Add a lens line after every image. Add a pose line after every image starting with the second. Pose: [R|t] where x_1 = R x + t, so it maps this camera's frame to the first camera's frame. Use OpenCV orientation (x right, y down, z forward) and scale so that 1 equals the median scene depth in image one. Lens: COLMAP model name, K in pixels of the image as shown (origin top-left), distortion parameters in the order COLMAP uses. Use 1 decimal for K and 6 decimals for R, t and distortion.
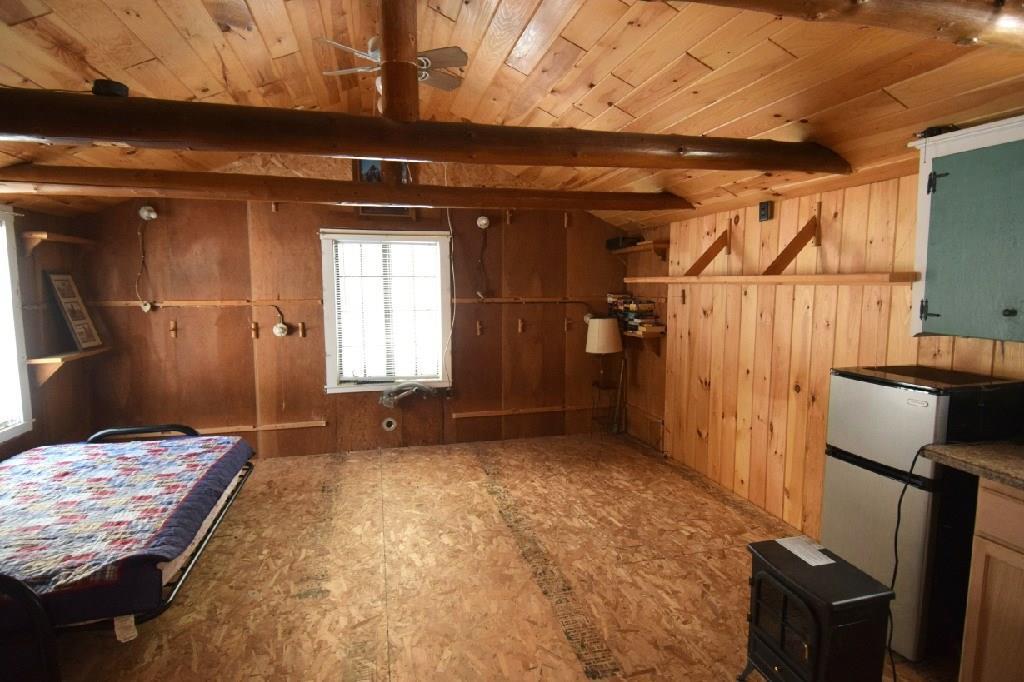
lens RADIAL K [[531.2, 0, 512.0], [0, 531.2, 341.0], [0, 0, 1]] dist [0.041005, -0.047649]
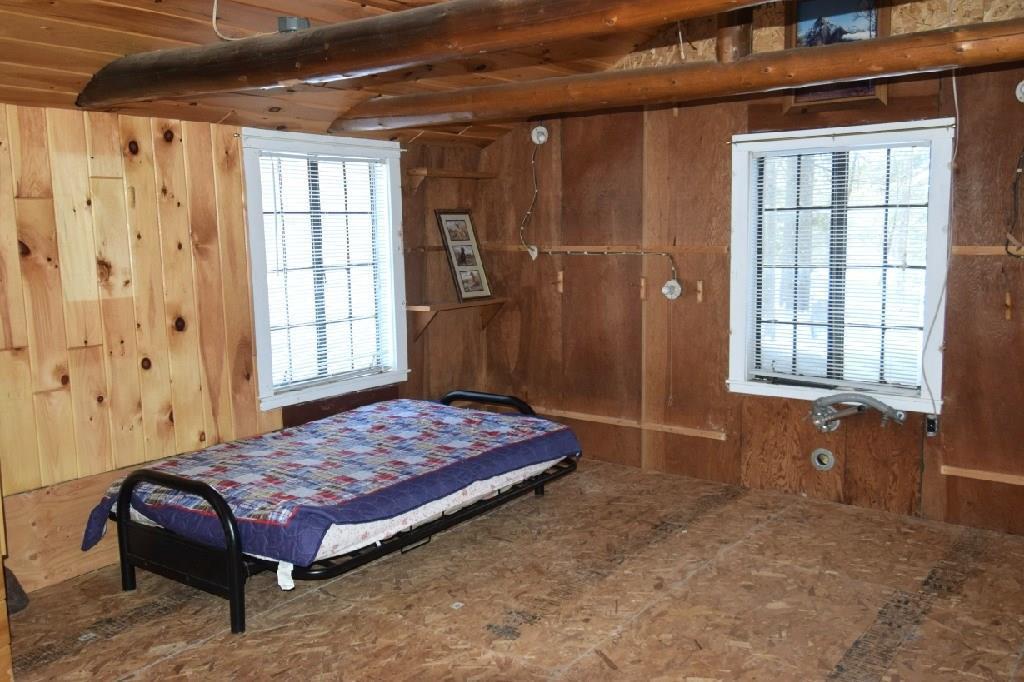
lens RADIAL K [[874.8, 0, 512.0], [0, 874.8, 341.0], [0, 0, 1]] dist [0.057940, 0.000524]
pose [[0.635420, 0.094697, -0.766338, 0.459964], [-0.074786, 0.995333, 0.060984, -0.012428], [0.768536, 0.018560, 0.639537, 0.174903]]
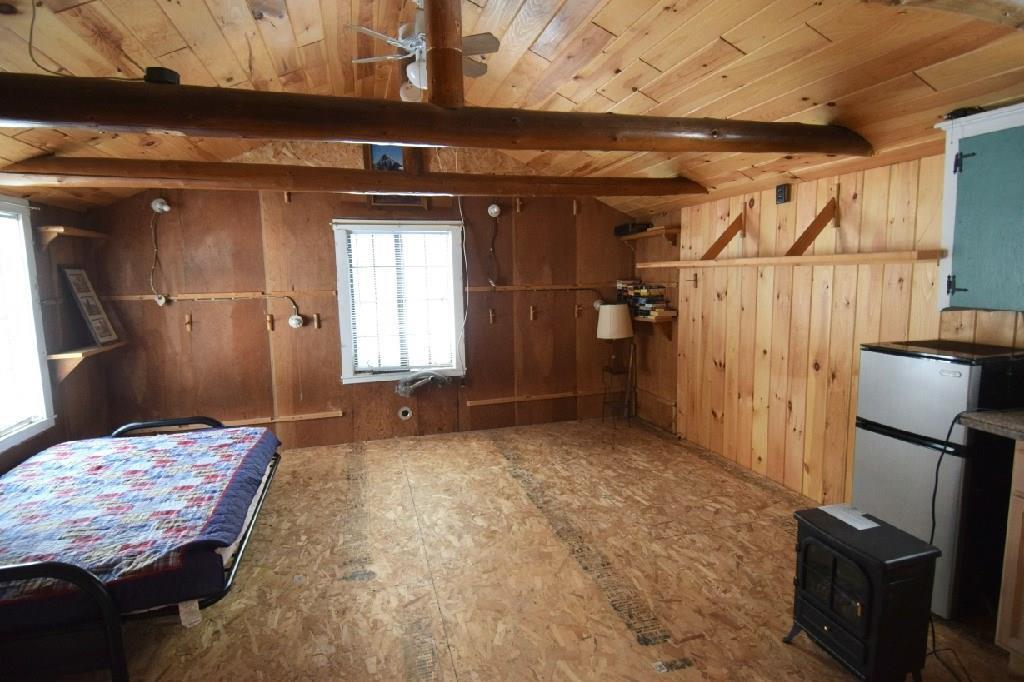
lens RADIAL K [[531.2, 0, 512.0], [0, 531.2, 341.0], [0, 0, 1]] dist [0.041005, -0.047649]
pose [[0.999497, -0.020871, 0.023884, -0.079755], [0.020469, 0.999647, 0.016966, 0.010887], [-0.024230, -0.016469, 0.999571, -0.015020]]
